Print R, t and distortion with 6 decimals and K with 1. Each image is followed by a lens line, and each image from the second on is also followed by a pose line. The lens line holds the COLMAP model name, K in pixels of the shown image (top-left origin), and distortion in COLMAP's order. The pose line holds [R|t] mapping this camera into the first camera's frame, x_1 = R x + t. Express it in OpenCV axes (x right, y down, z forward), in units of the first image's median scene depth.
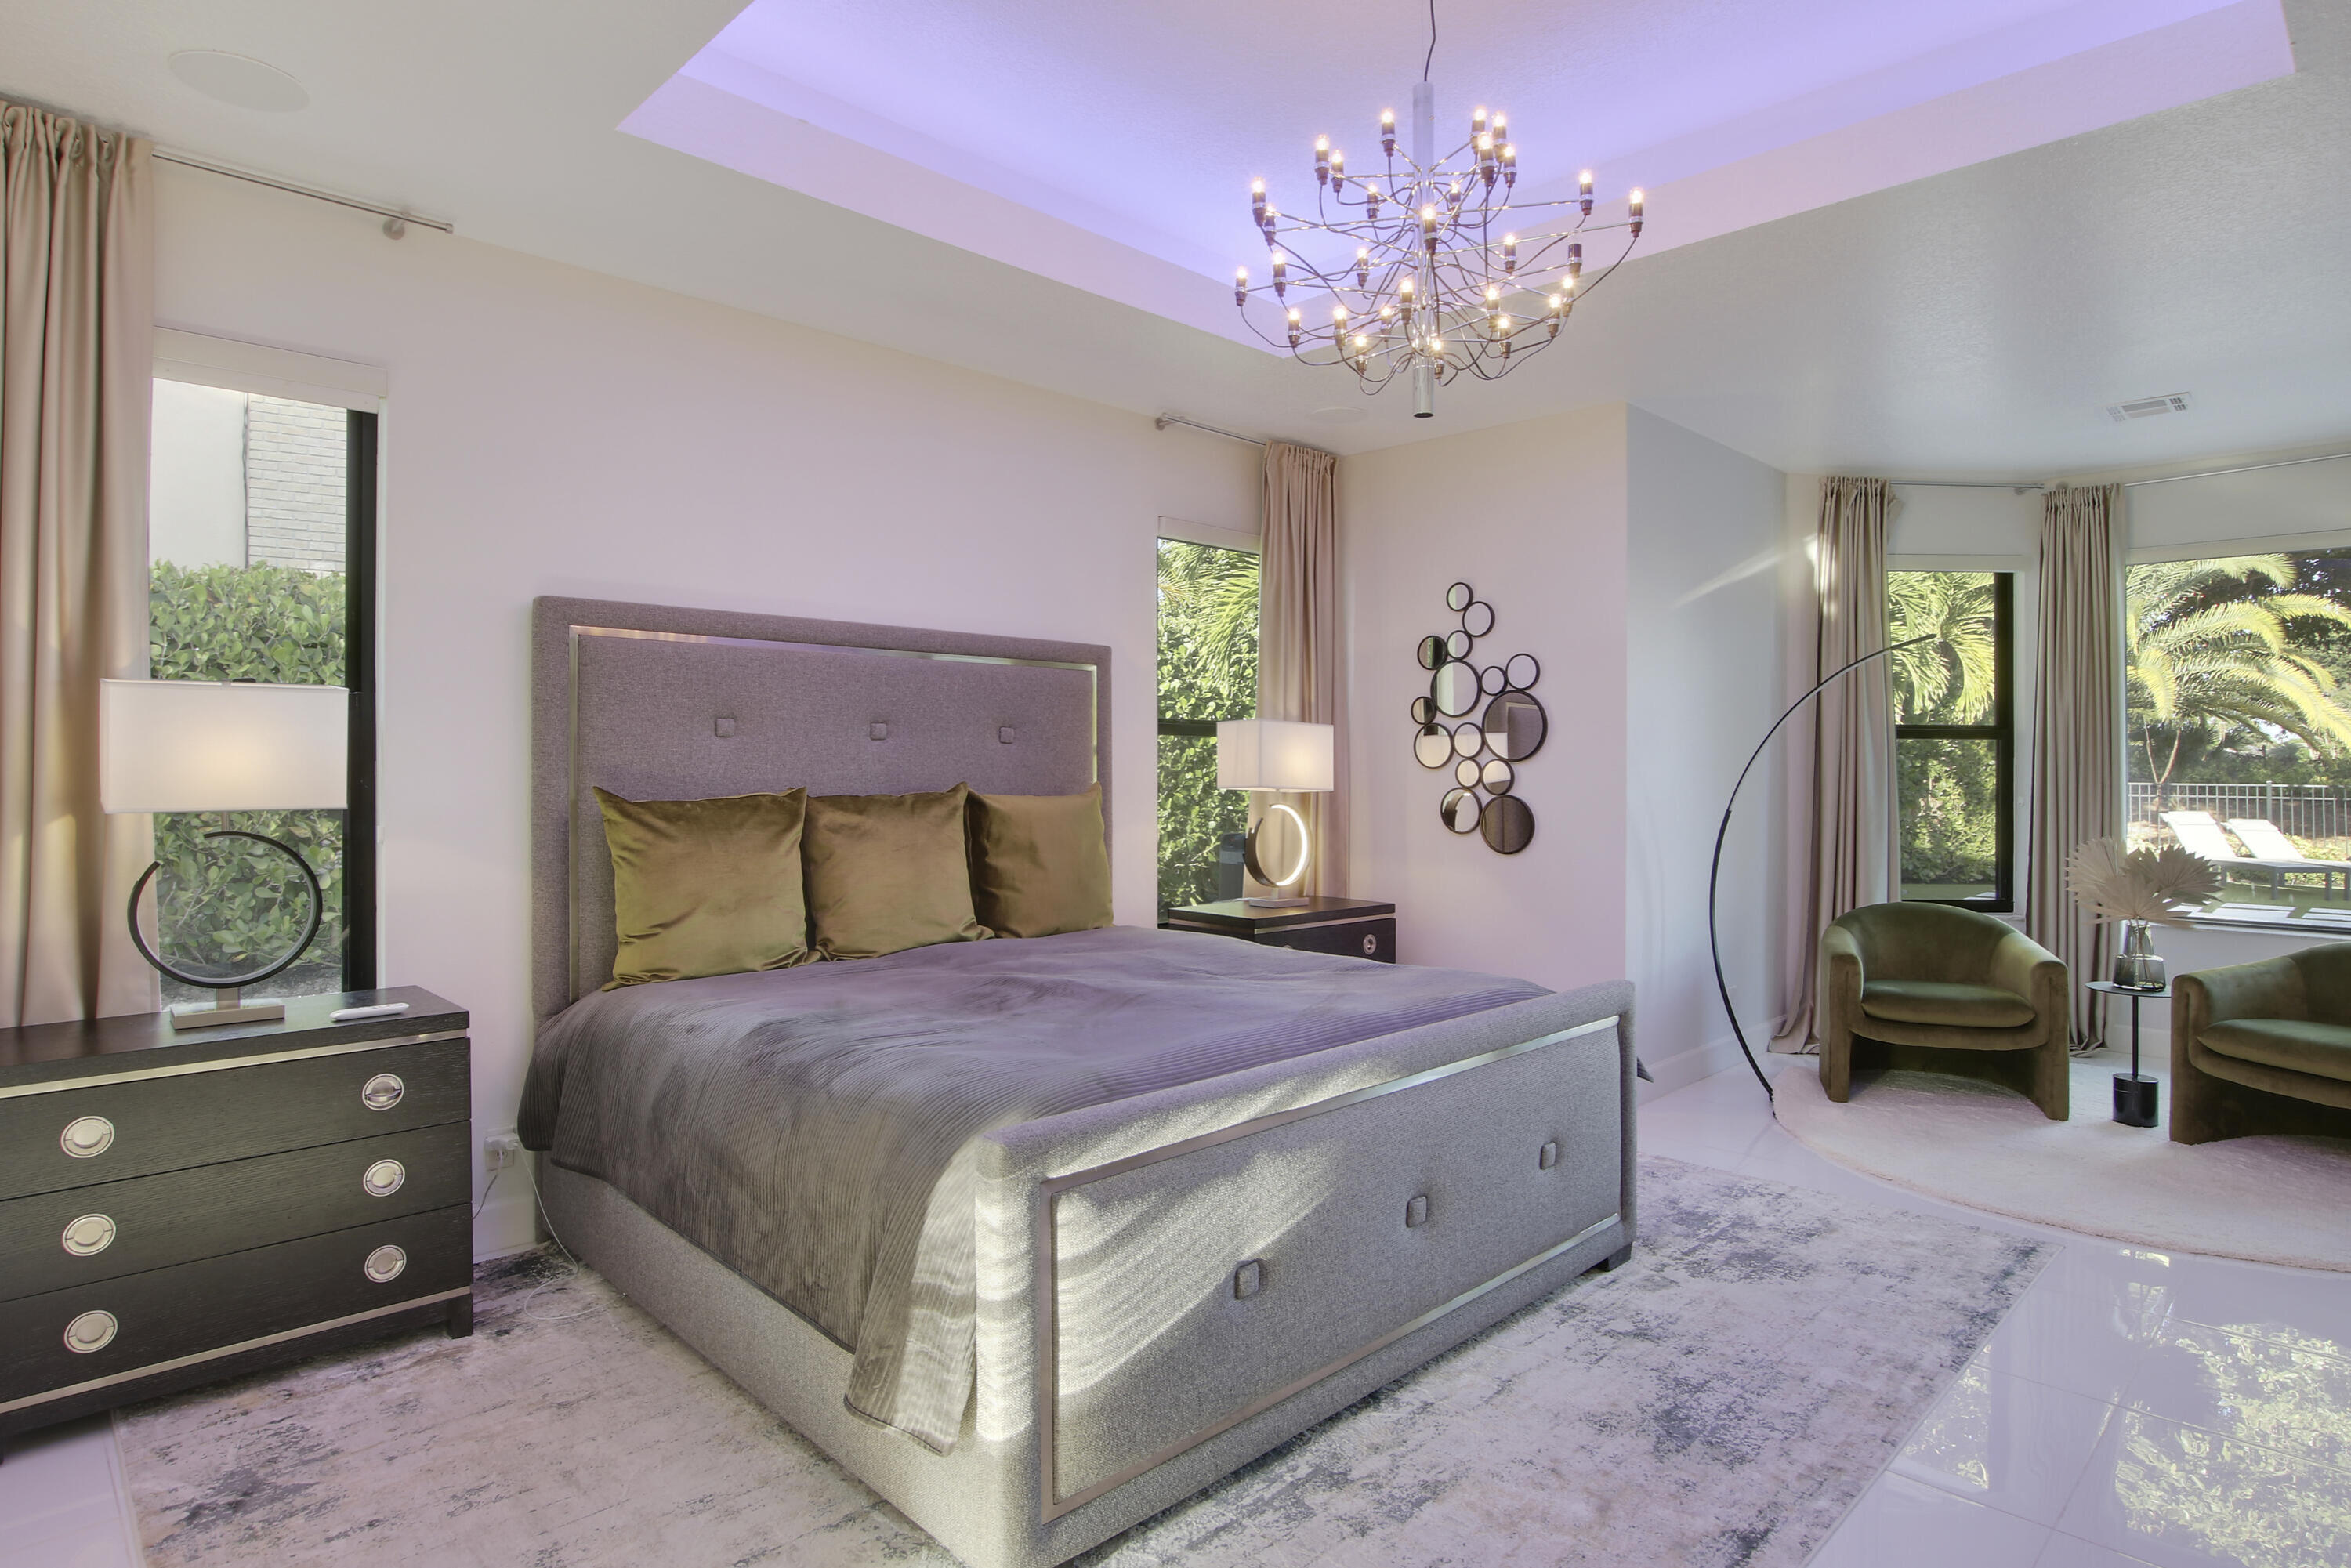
lens RADIAL K [[1252.9, 0, 1099.7], [0, 1252.9, 780.7], [0, 0, 1]] dist [-0.034789, 0.001991]
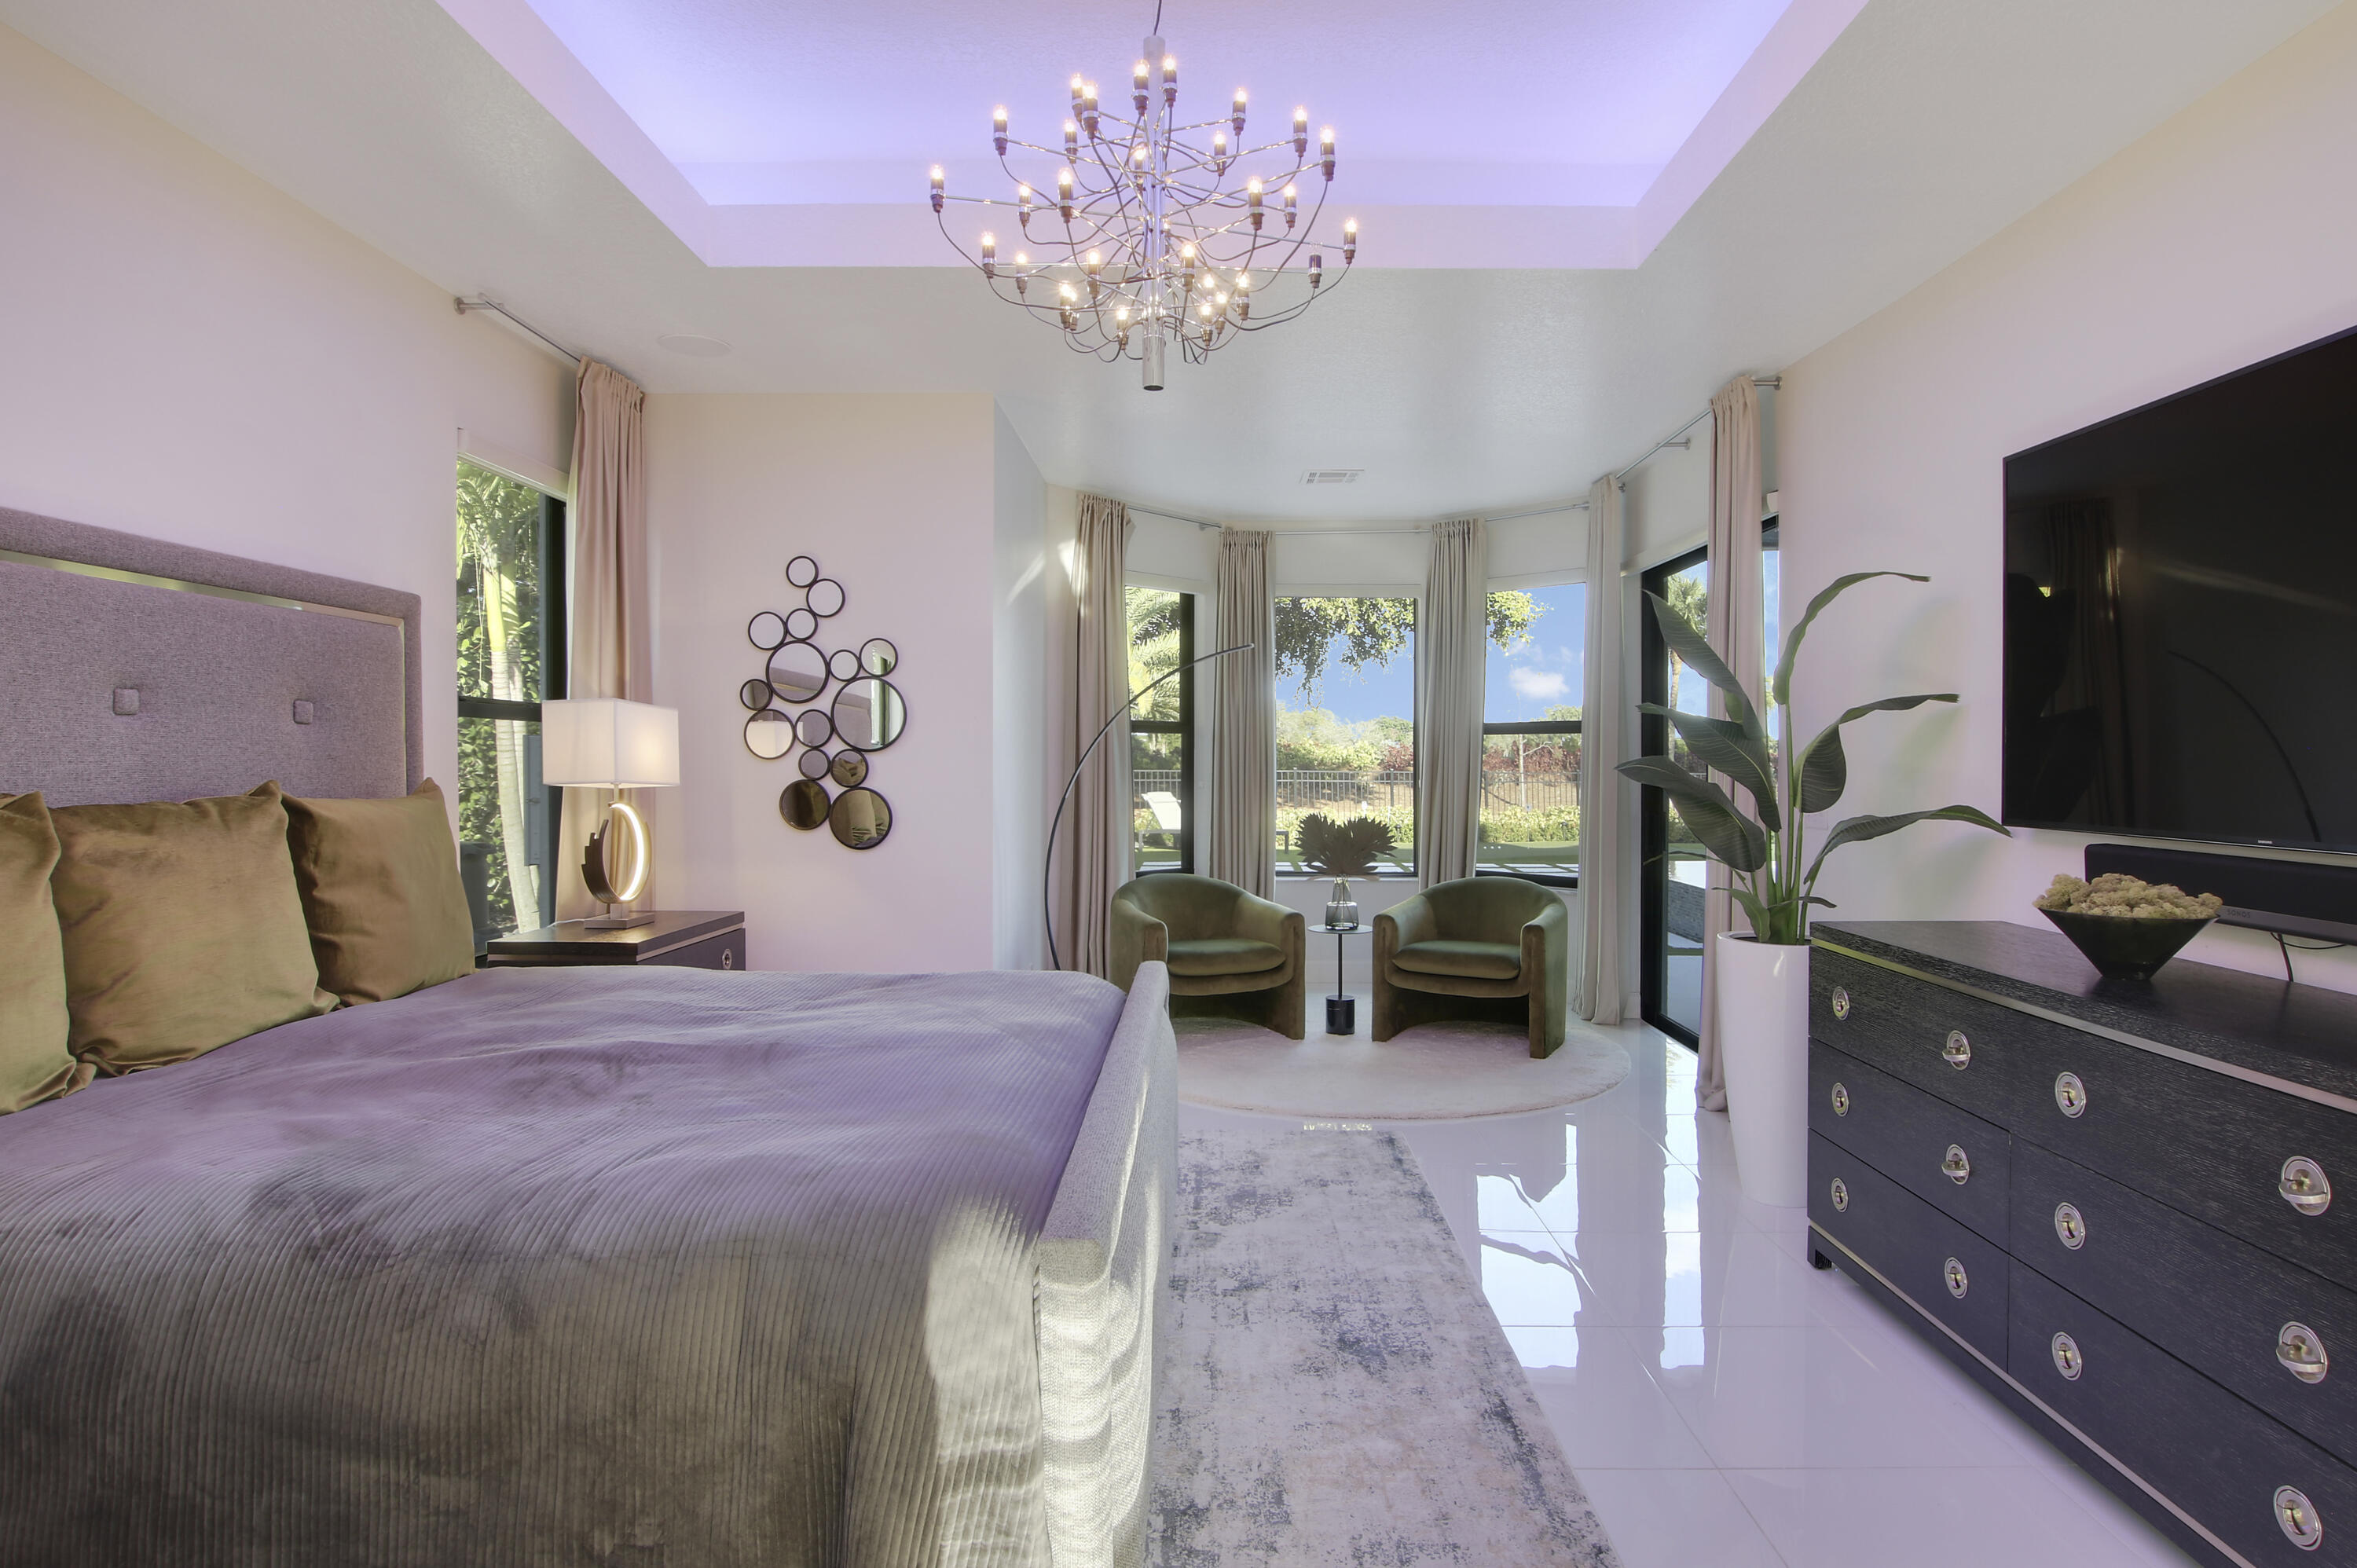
lens RADIAL K [[1311.9, 0, 1178.5], [0, 1311.9, 784.0], [0, 0, 1]] dist [-0.029660, 0.002975]
pose [[0.696361, -0.016135, 0.717510, -0.273255], [0.010909, 0.999870, 0.011897, 0.000021], [-0.717609, -0.000457, 0.696446, 0.171999]]
